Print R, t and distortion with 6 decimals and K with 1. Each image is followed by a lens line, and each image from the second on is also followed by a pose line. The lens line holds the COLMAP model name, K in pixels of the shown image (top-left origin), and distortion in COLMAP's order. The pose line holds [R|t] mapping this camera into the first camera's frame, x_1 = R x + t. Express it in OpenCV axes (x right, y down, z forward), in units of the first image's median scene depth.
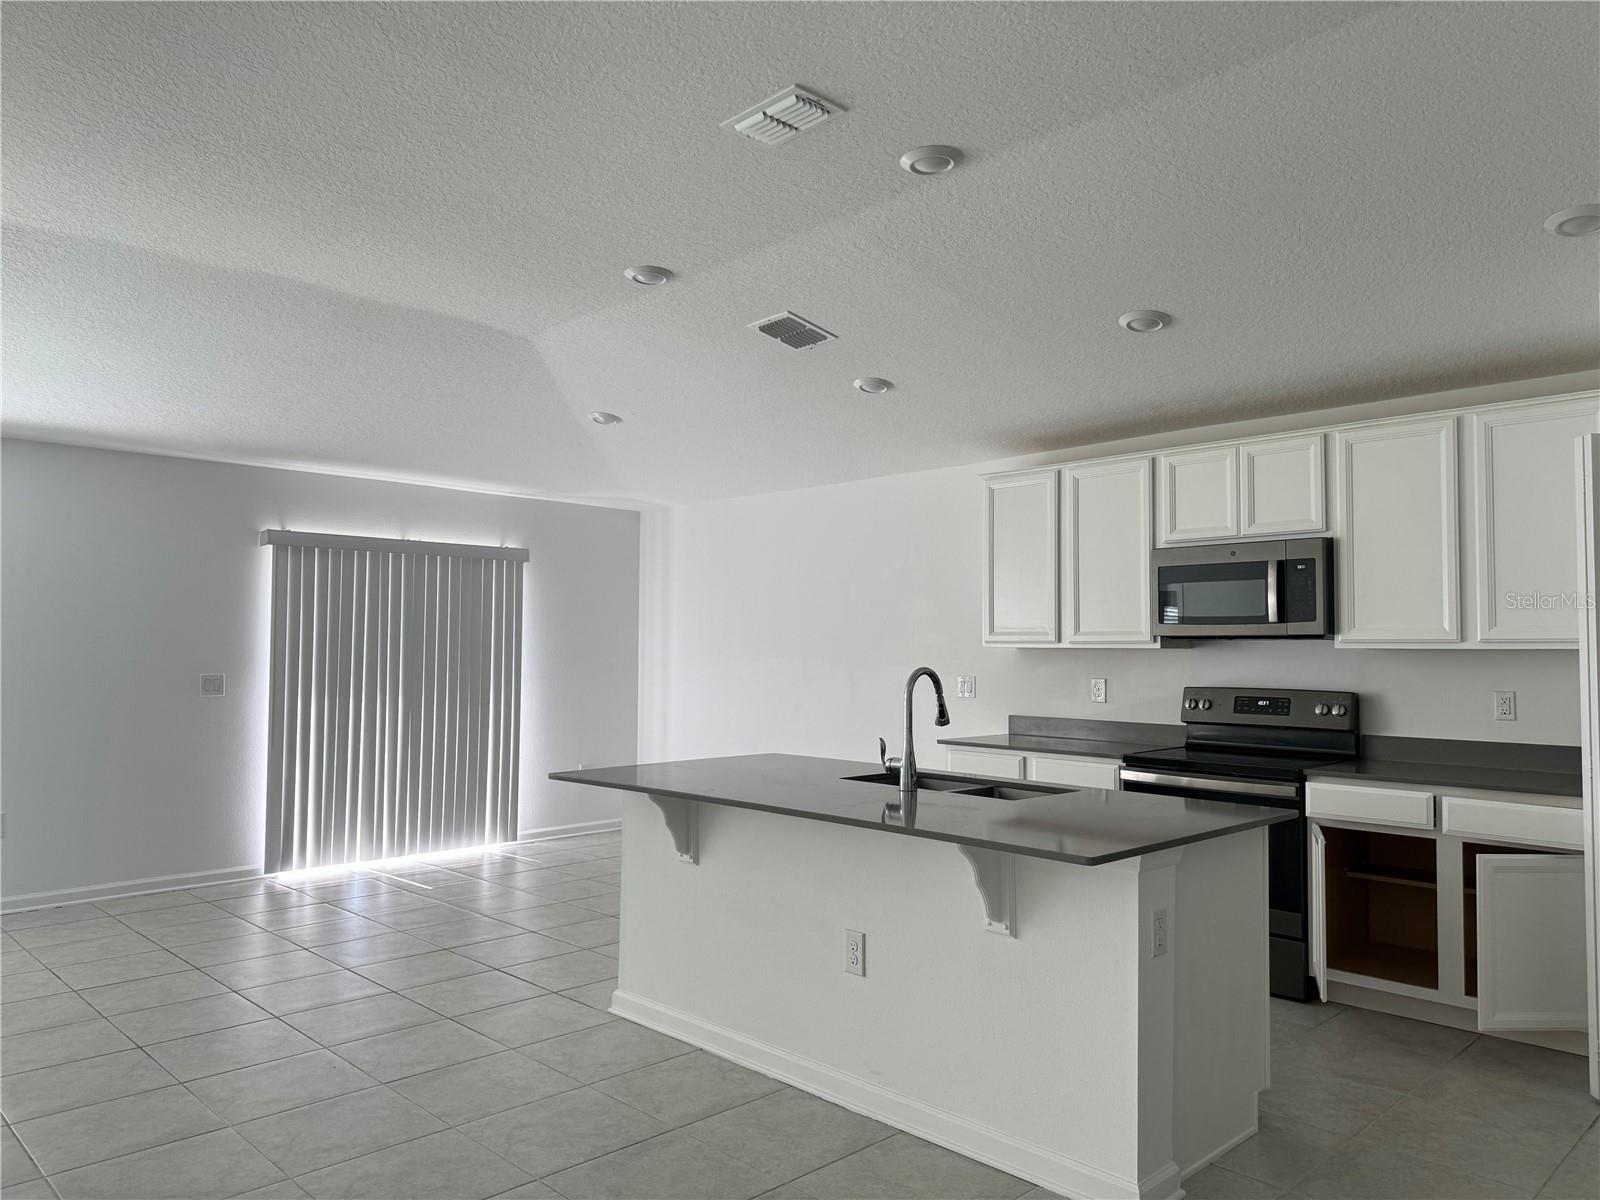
lens RADIAL K [[1139.7, 0, 800.4], [0, 1139.7, 597.0], [0, 0, 1]] dist [0.006400, -0.000758]
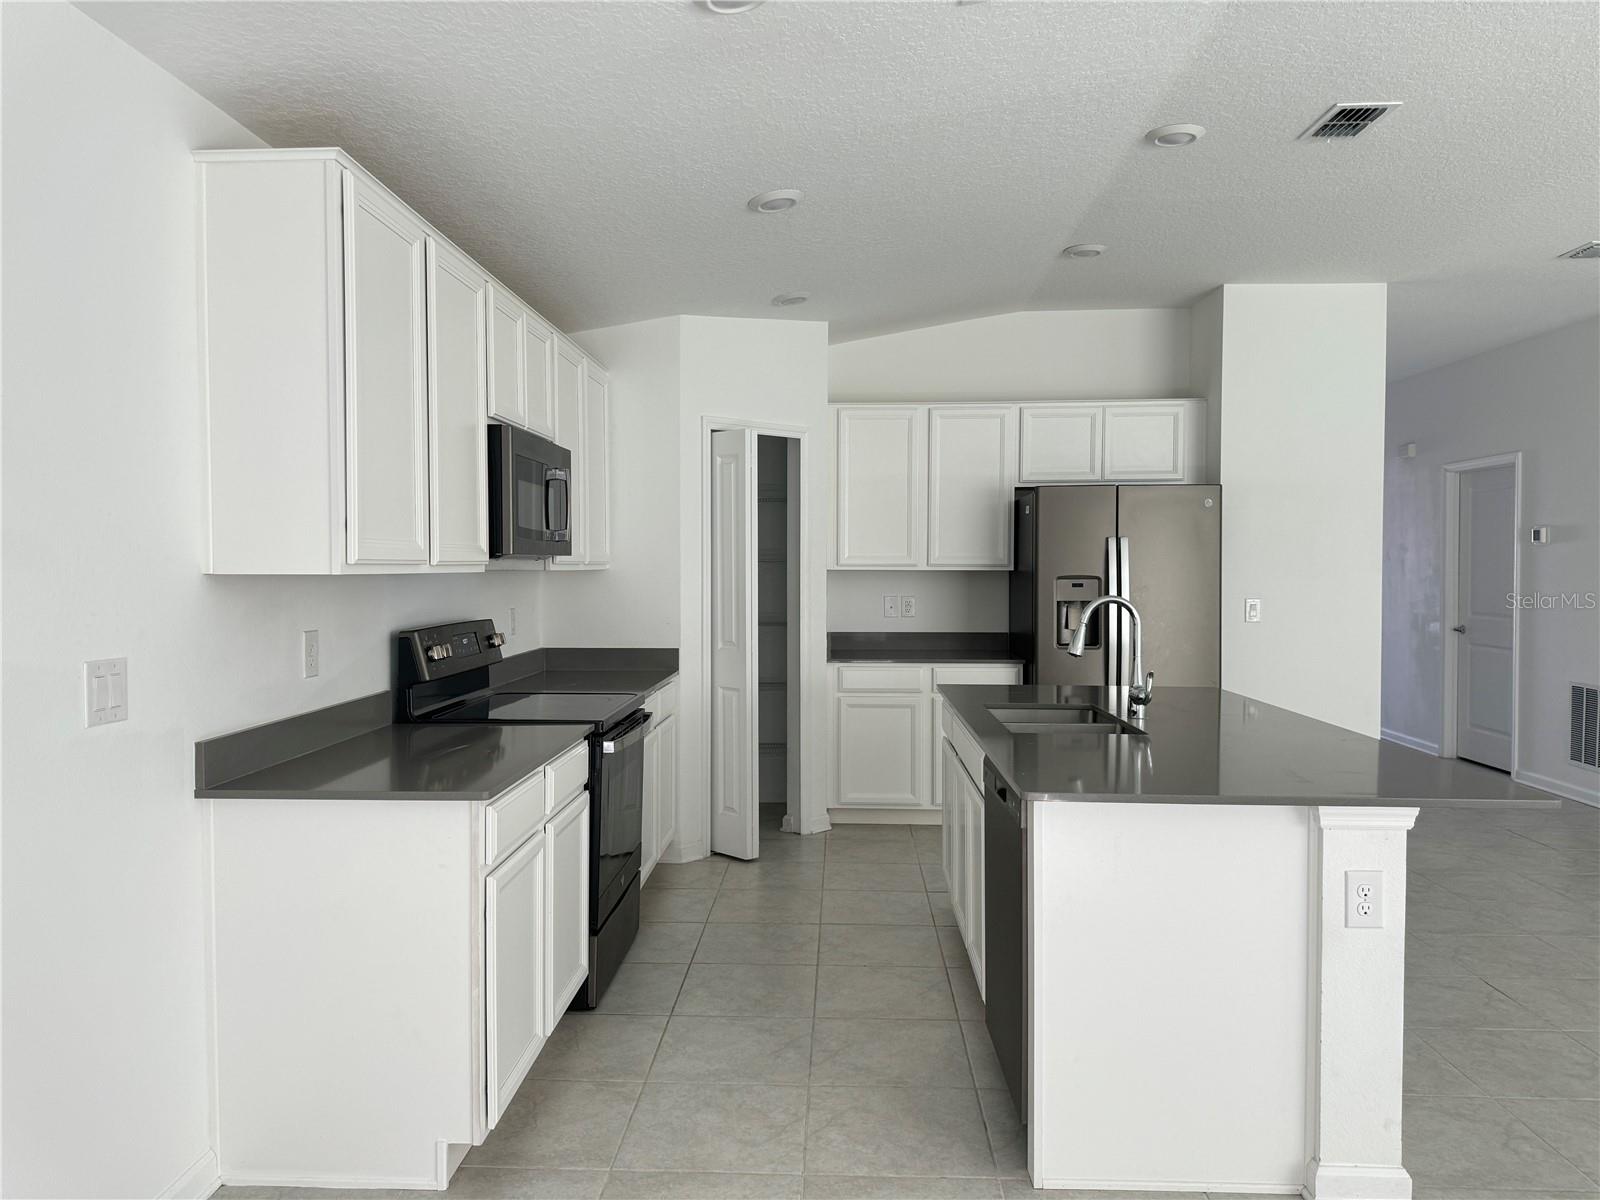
lens RADIAL K [[1139.7, 0, 798.7], [0, 1139.7, 602.1], [0, 0, 1]] dist [0.006400, -0.000758]
pose [[-0.686712, -0.021814, 0.726602, -0.439548], [-0.031880, 0.999492, -0.000123, 0.077217], [-0.726230, -0.023249, -0.687059, 1.954997]]
